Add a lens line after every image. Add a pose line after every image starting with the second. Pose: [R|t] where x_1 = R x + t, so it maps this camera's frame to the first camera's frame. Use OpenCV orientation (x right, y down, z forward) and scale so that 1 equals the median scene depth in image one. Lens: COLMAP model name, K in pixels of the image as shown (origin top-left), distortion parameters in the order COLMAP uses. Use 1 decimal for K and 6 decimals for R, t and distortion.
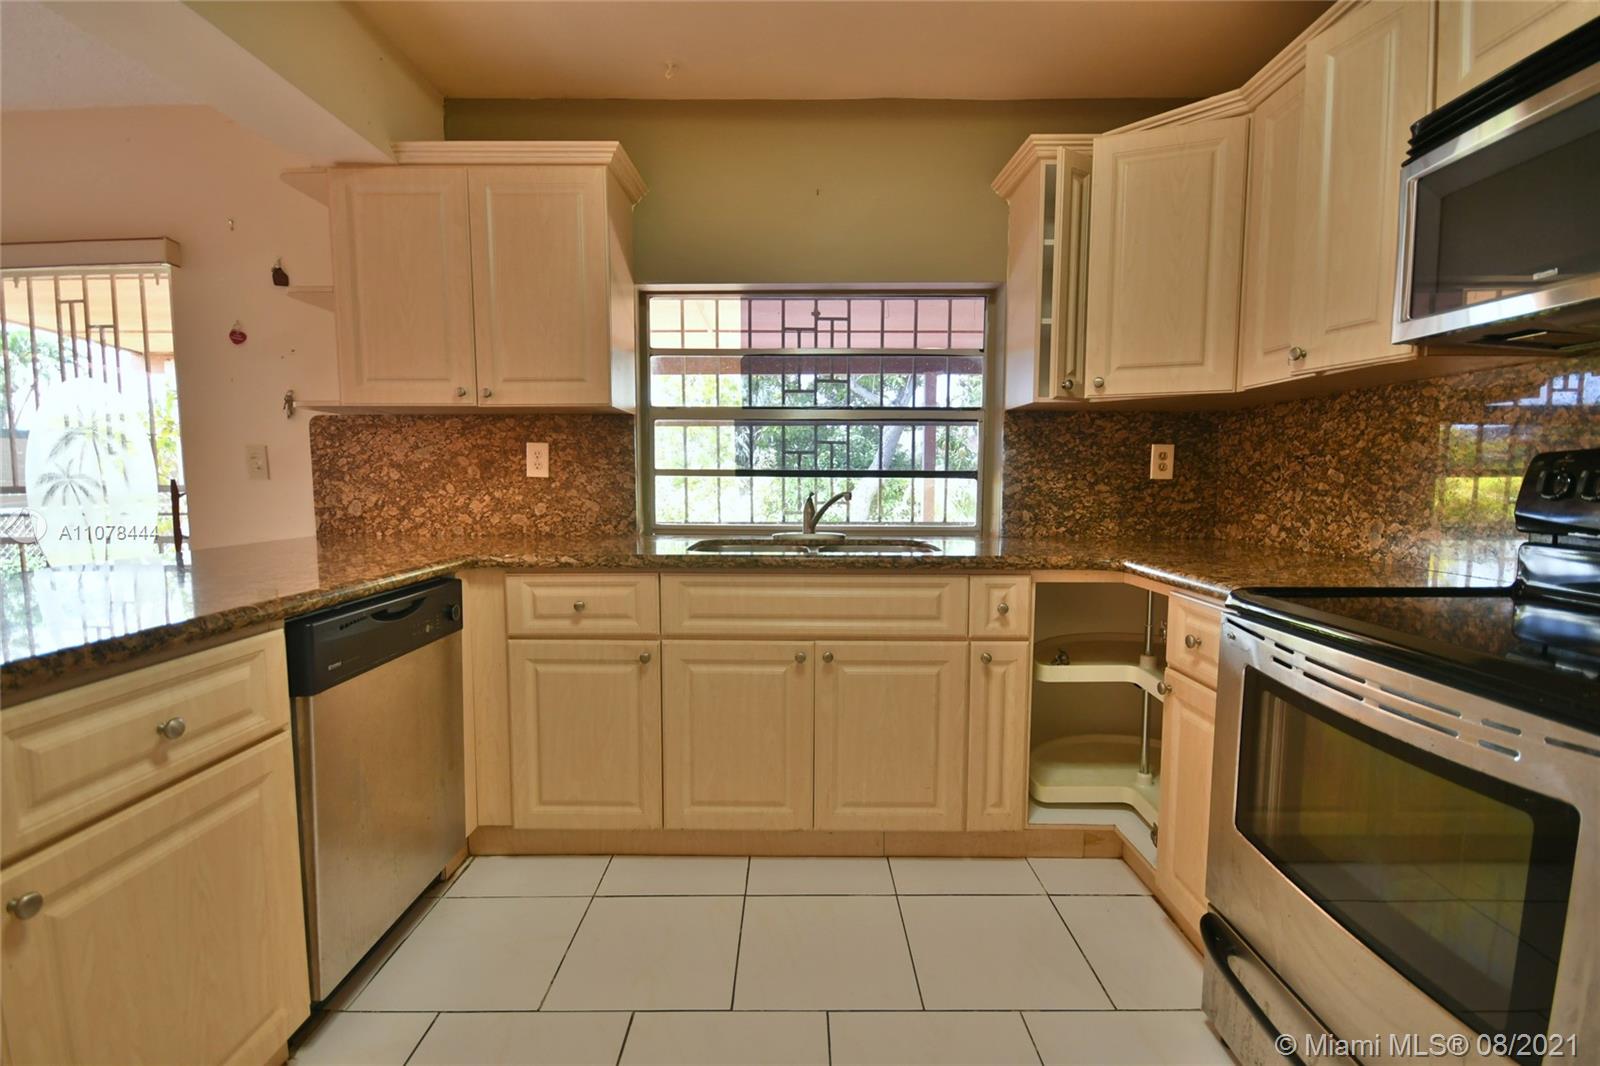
lens RADIAL K [[699.2, 0, 800.5], [0, 699.2, 540.7], [0, 0, 1]] dist [0.009843, -0.013254]
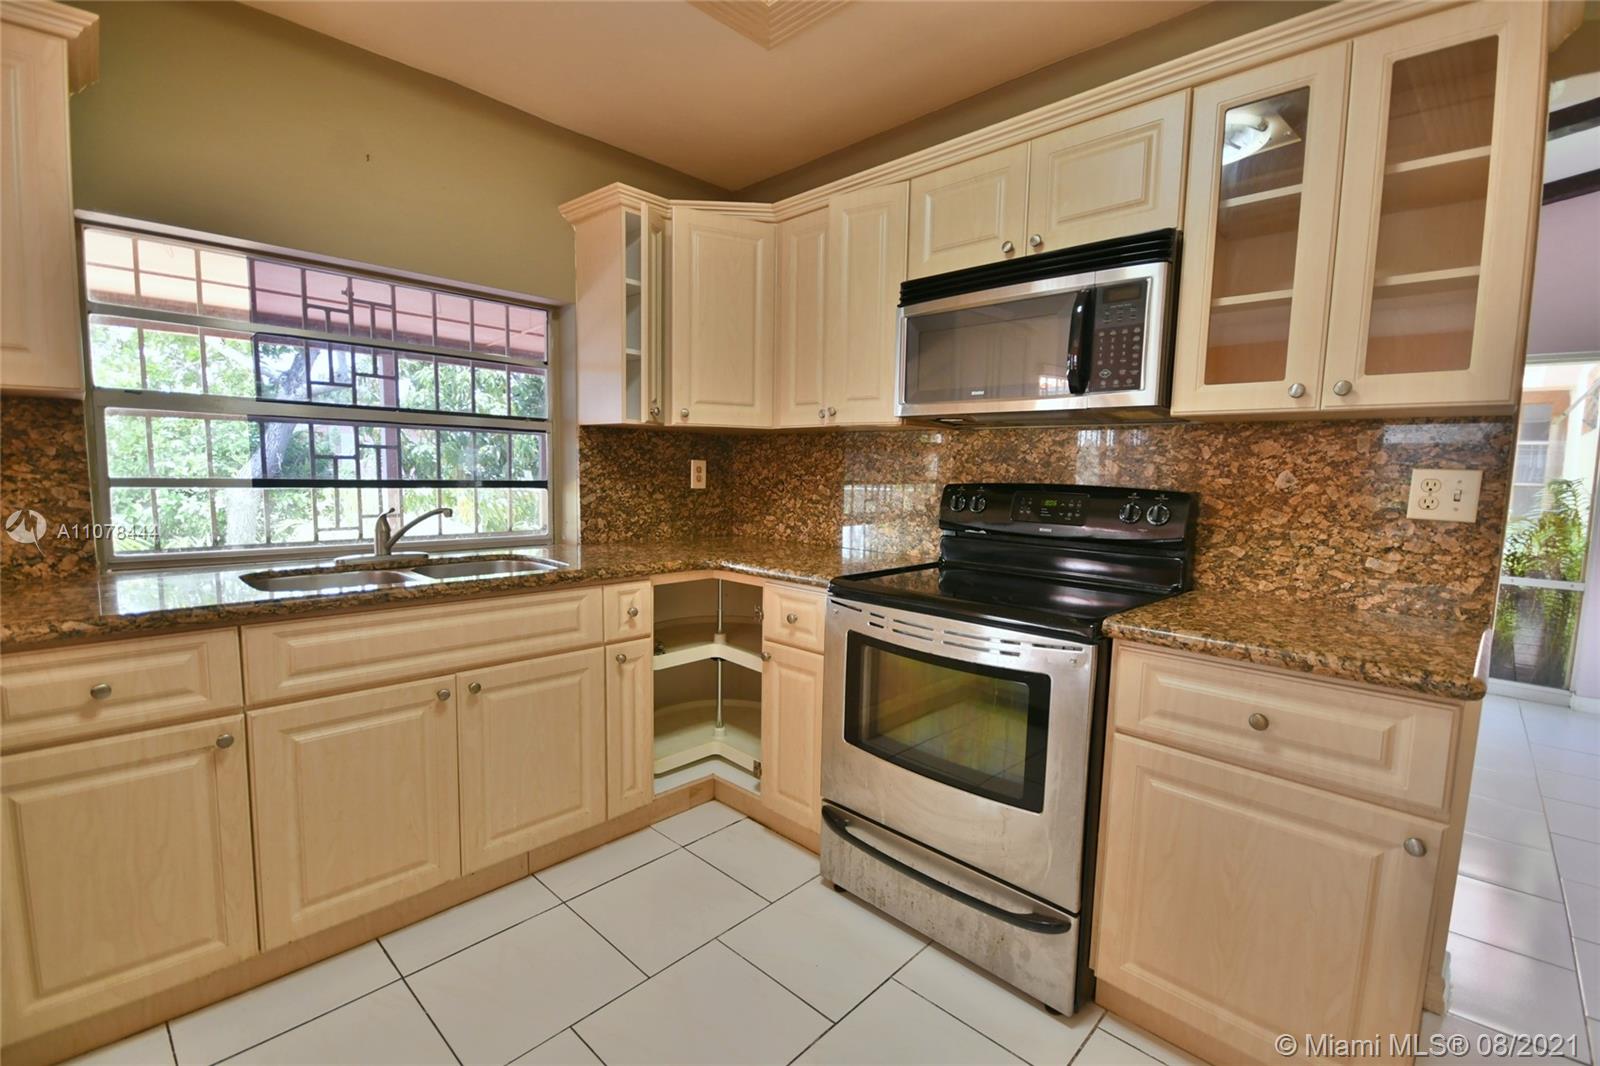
lens RADIAL K [[700.6, 0, 798.4], [0, 700.6, 540.7], [0, 0, 1]] dist [0.015247, -0.016167]
pose [[0.690935, -0.060932, 0.720344, -0.252871], [0.045935, 0.998128, 0.040369, -0.038231], [-0.721456, 0.005197, 0.692441, 0.024598]]
